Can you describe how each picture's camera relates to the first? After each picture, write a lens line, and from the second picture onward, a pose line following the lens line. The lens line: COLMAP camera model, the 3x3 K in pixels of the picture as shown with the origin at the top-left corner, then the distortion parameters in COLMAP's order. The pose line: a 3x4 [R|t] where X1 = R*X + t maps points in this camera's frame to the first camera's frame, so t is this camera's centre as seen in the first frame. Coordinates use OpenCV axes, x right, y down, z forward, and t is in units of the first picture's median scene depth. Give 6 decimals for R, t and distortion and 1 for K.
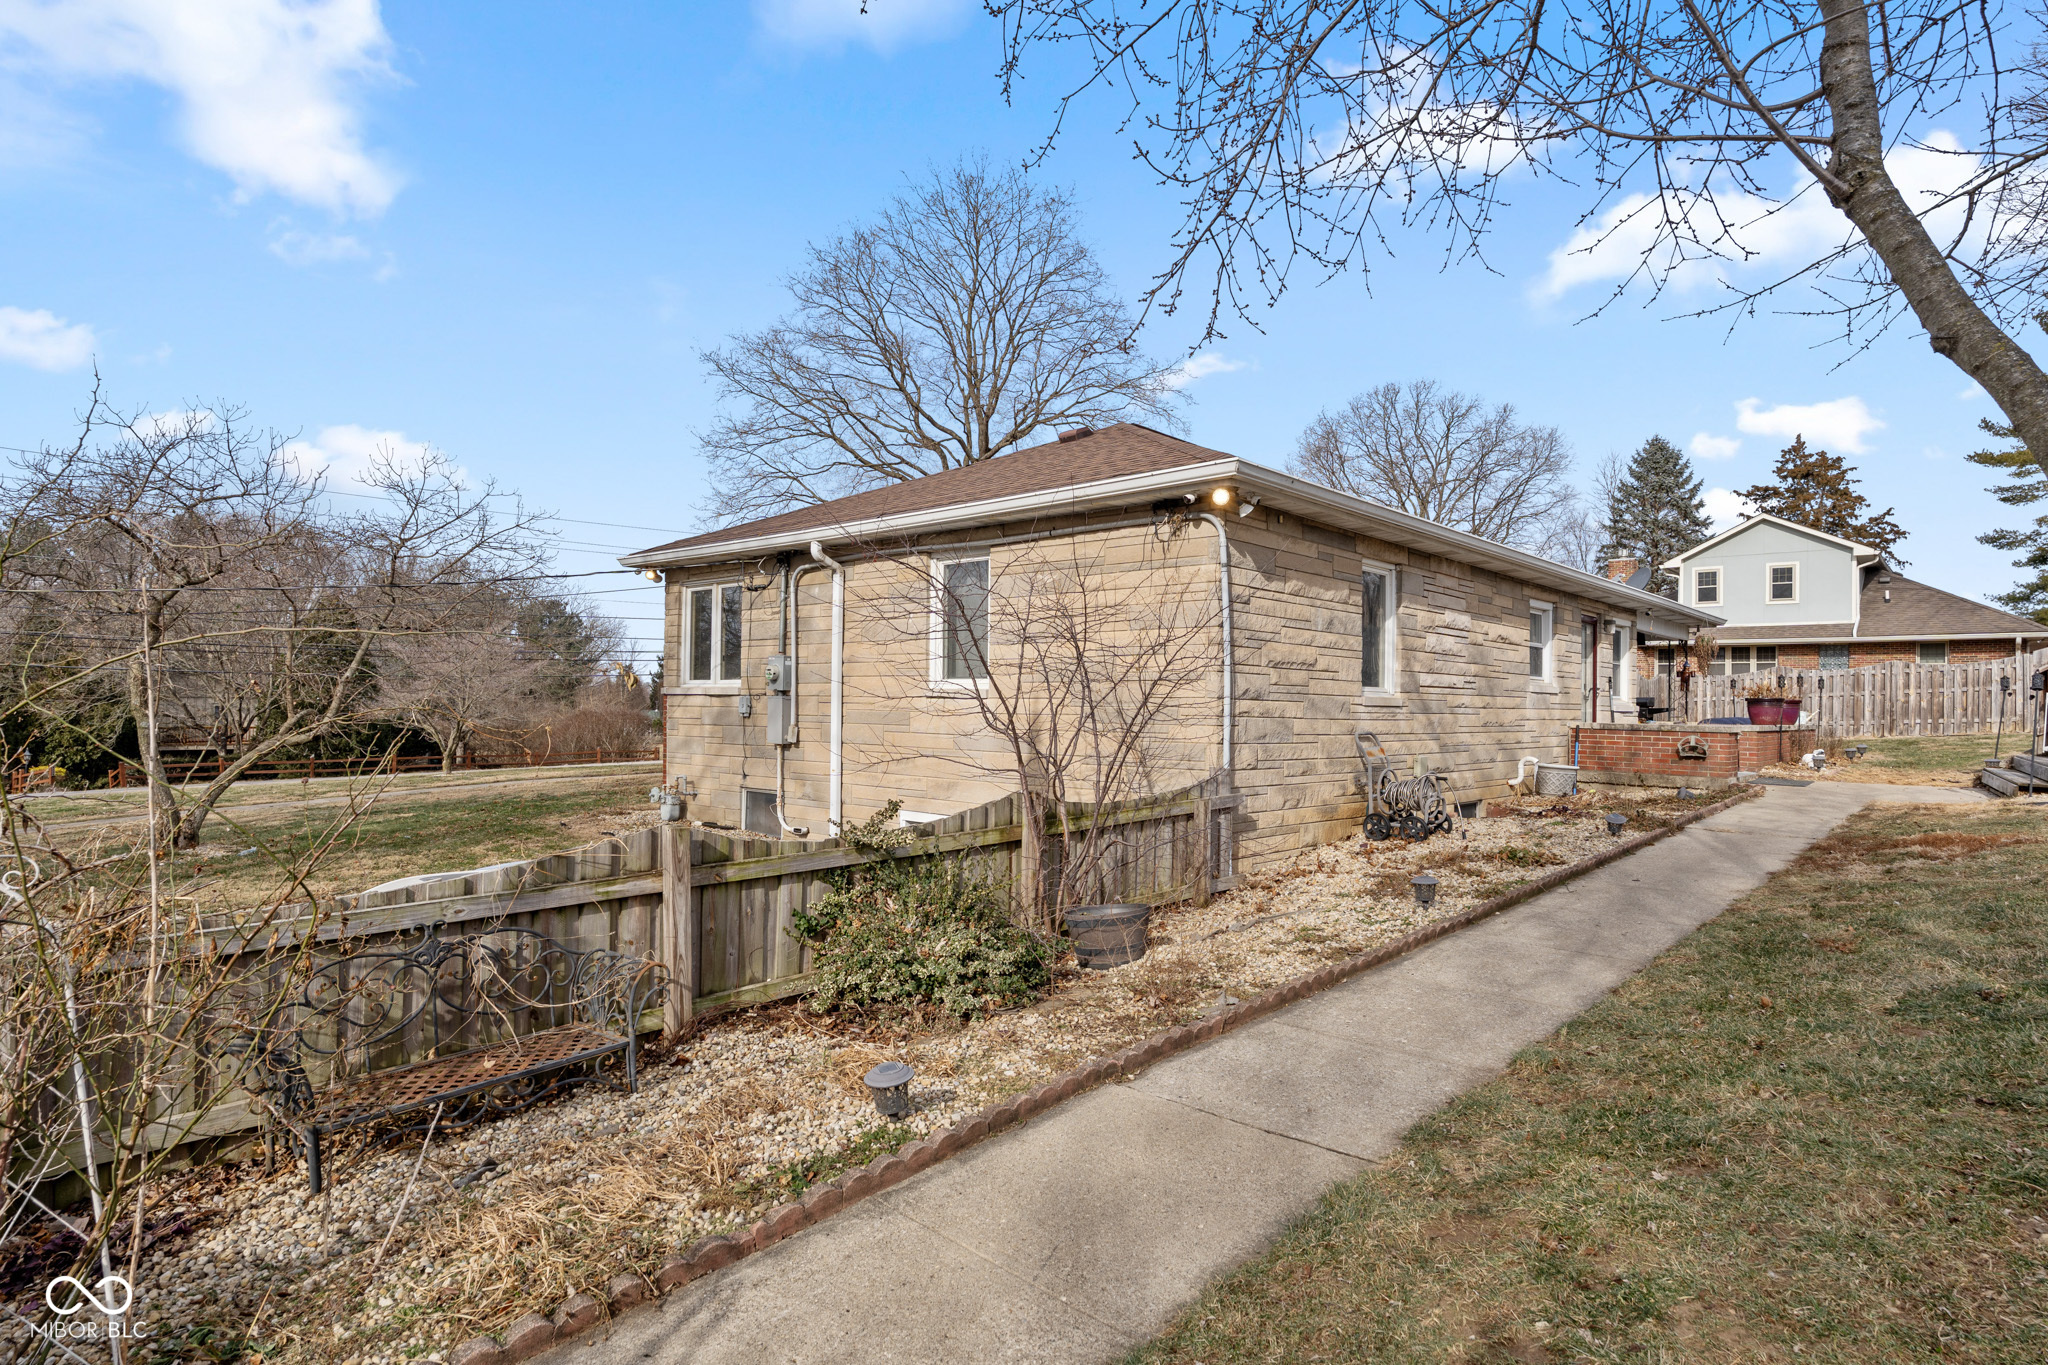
lens RADIAL K [[1119.5, 0, 1018.4], [0, 1119.5, 701.0], [0, 0, 1]] dist [-0.008043, -0.000020]
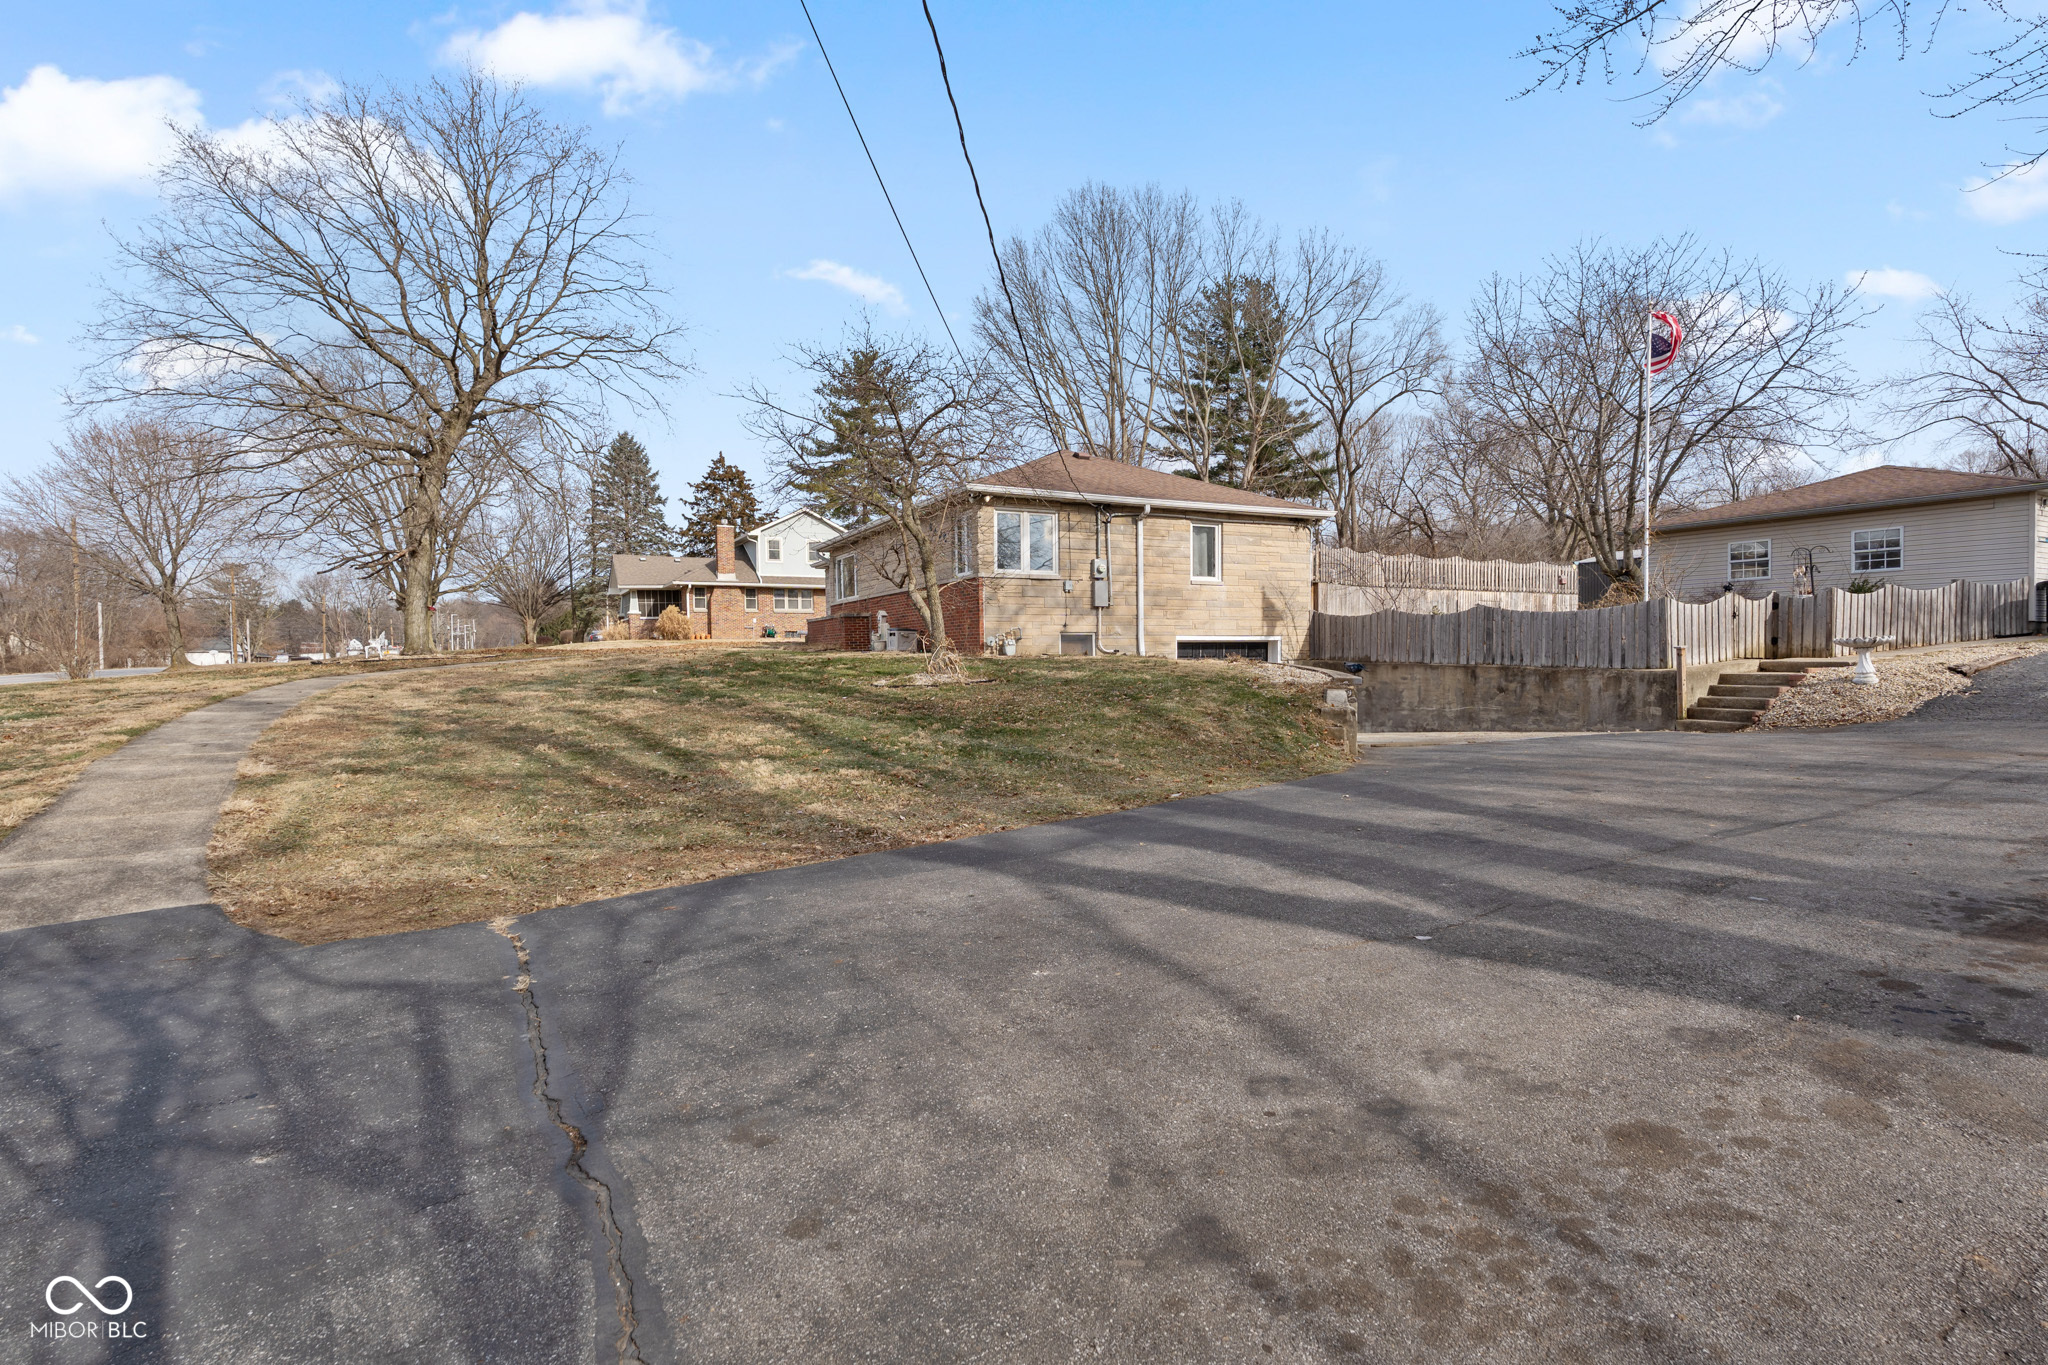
lens RADIAL K [[1018.3, 0, 1031.4], [0, 1018.3, 672.7], [0, 0, 1]] dist [-0.004900, 0.000492]
pose [[0.355073, -0.031616, 0.934304, -0.727060], [0.010345, 0.999500, 0.029891, 0.037744], [-0.934781, -0.000948, 0.355222, 0.199764]]
